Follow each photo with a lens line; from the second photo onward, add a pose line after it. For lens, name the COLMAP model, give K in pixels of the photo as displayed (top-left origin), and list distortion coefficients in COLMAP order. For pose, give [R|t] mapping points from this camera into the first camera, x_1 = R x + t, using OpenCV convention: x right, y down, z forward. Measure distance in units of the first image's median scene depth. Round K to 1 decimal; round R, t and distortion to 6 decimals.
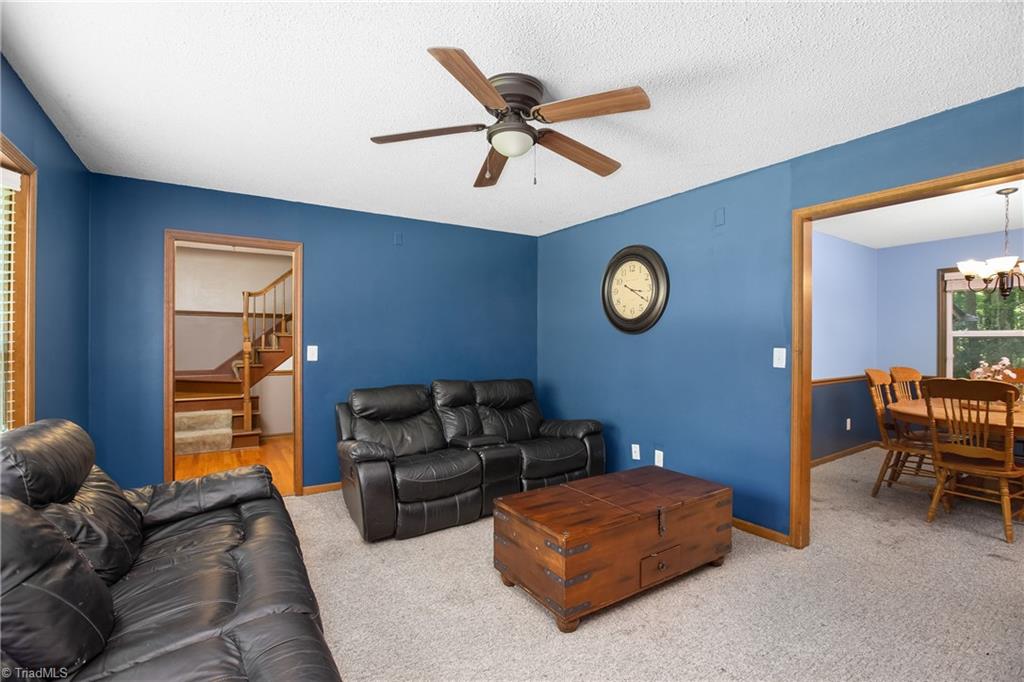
lens RADIAL K [[476.3, 0, 515.5], [0, 476.3, 343.7], [0, 0, 1]] dist [-0.040958, 0.009481]
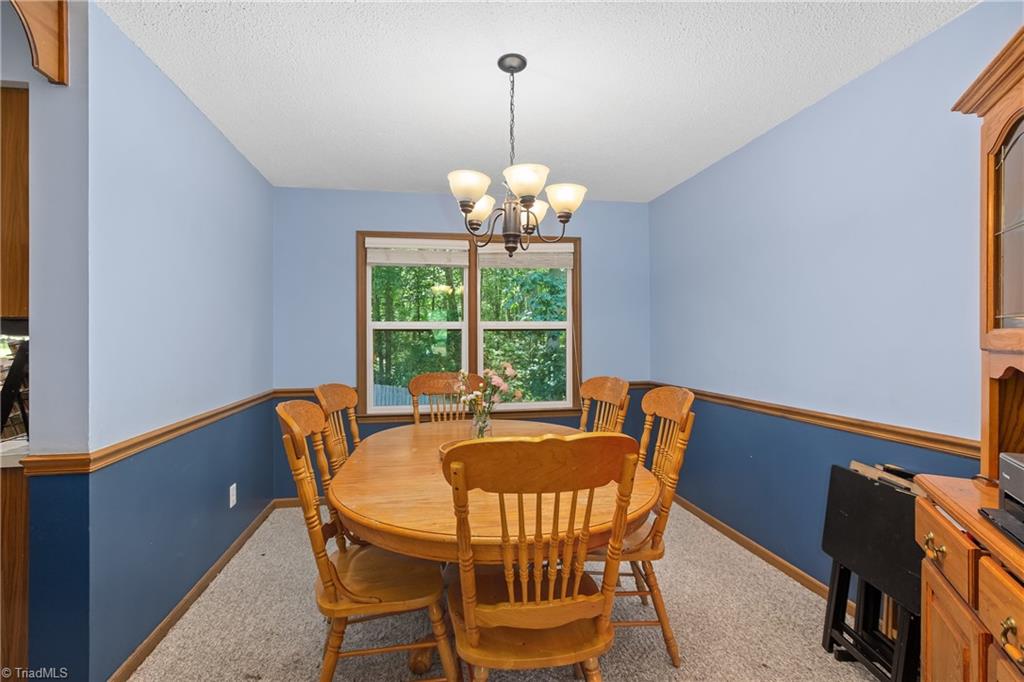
lens RADIAL K [[476.3, 0, 506.7], [0, 476.3, 340.5], [0, 0, 1]] dist [-0.040958, 0.009481]
pose [[0.402027, 0.000943, 0.915627, 0.480217], [-0.002673, 0.999996, 0.000144, 0.001156], [-0.915624, -0.002505, 0.402028, 0.686454]]
